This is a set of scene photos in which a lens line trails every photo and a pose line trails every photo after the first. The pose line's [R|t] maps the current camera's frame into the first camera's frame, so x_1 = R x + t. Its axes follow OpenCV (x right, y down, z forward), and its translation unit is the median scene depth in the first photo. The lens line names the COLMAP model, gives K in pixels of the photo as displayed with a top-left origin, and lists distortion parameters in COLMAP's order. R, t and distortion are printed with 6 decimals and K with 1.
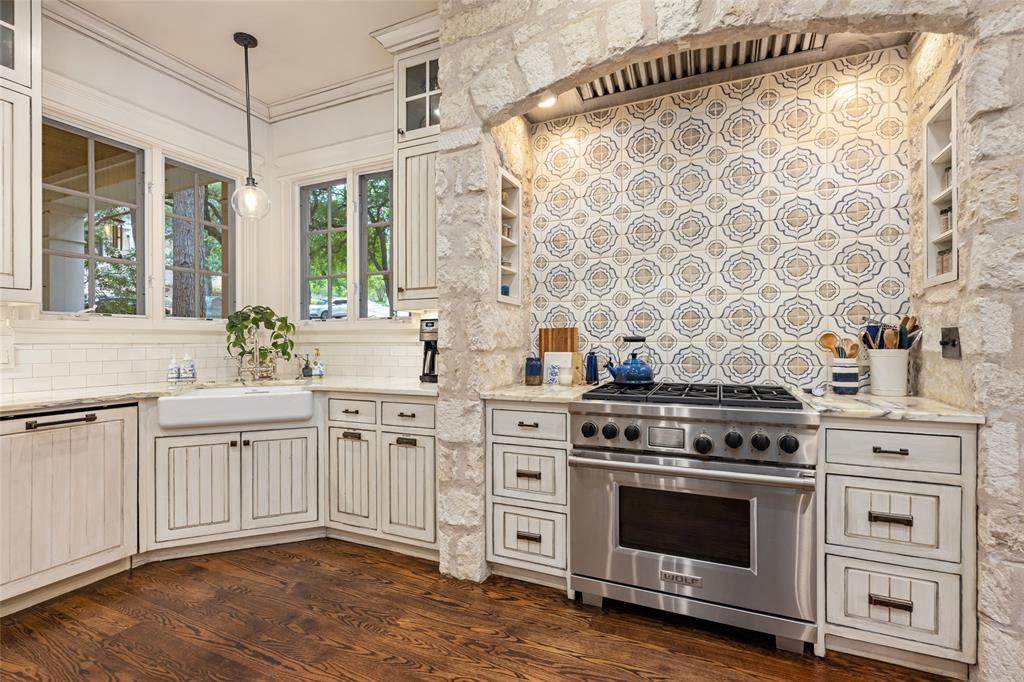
lens RADIAL K [[451.6, 0, 514.7], [0, 451.6, 337.0], [0, 0, 1]] dist [-0.004447, 0.000586]
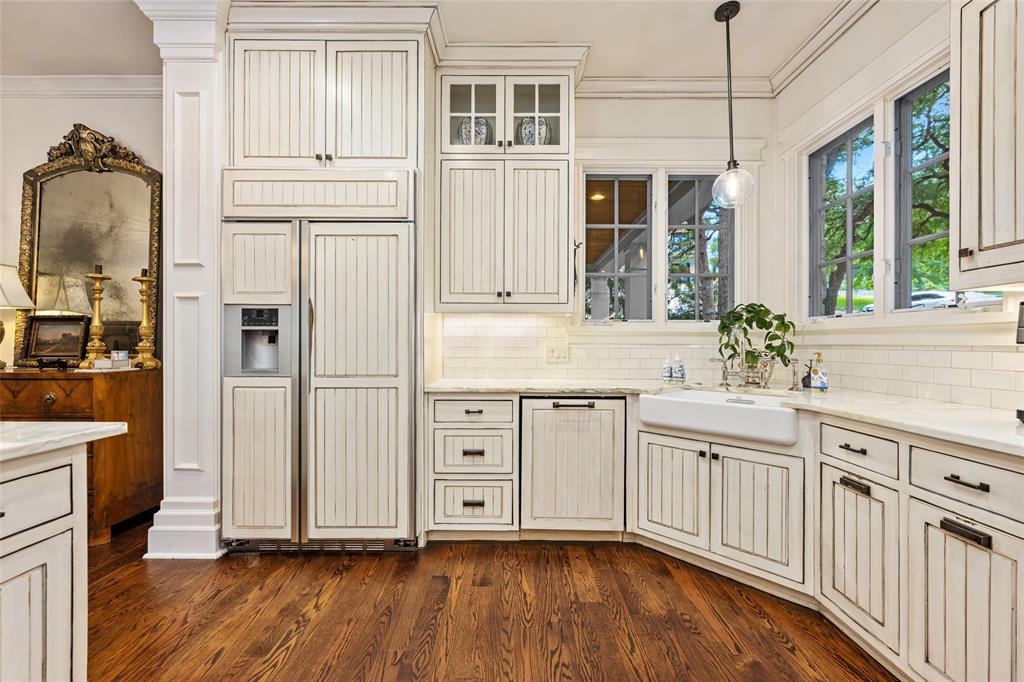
lens RADIAL K [[408.9, 0, 516.7], [0, 408.9, 343.3], [0, 0, 1]] dist [-0.000537, -0.000089]
pose [[0.405351, 0.004104, -0.914152, -0.014850], [0.003844, 0.999973, 0.006194, 0.004104], [0.914153, -0.006025, 0.405324, 0.314232]]
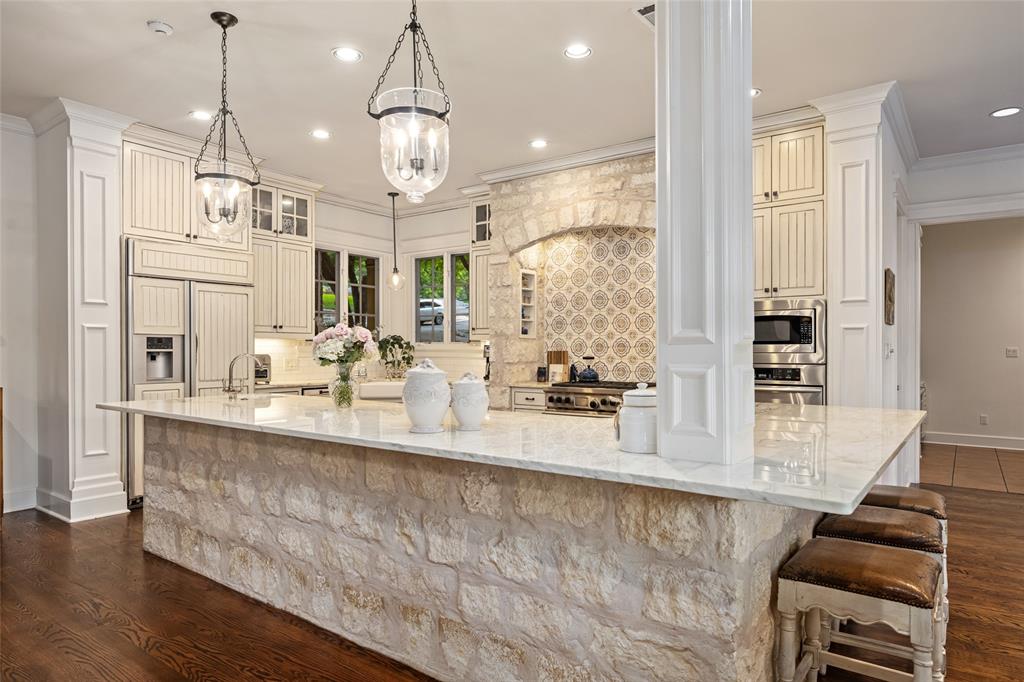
lens RADIAL K [[620.5, 0, 511.5], [0, 620.5, 342.5], [0, 0, 1]] dist [-0.004065, 0.000220]
pose [[0.975367, 0.002745, -0.220572, 0.499128], [-0.003082, 0.999995, -0.001183, -0.053235], [0.220567, 0.001834, 0.975370, -1.562633]]
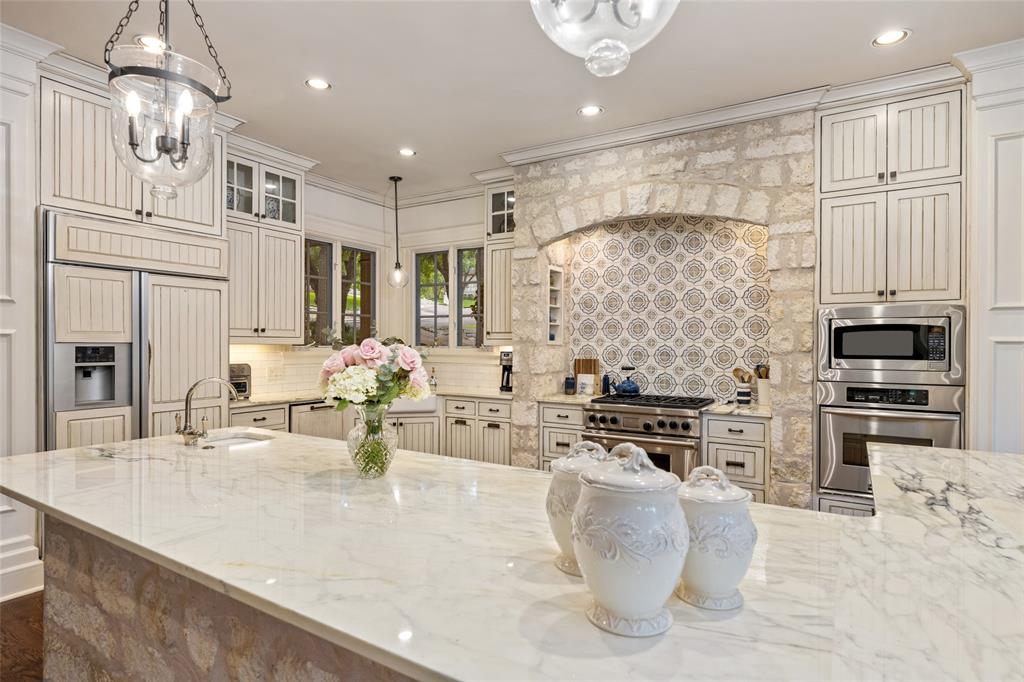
lens RADIAL K [[542.4, 0, 513.4], [0, 542.4, 338.9], [0, 0, 1]] dist [-0.002219, -0.000802]
pose [[0.989853, 0.008946, -0.141811, 0.120972], [-0.008666, 0.999959, 0.002594, -0.100103], [0.141828, -0.001339, 0.989890, -0.997166]]
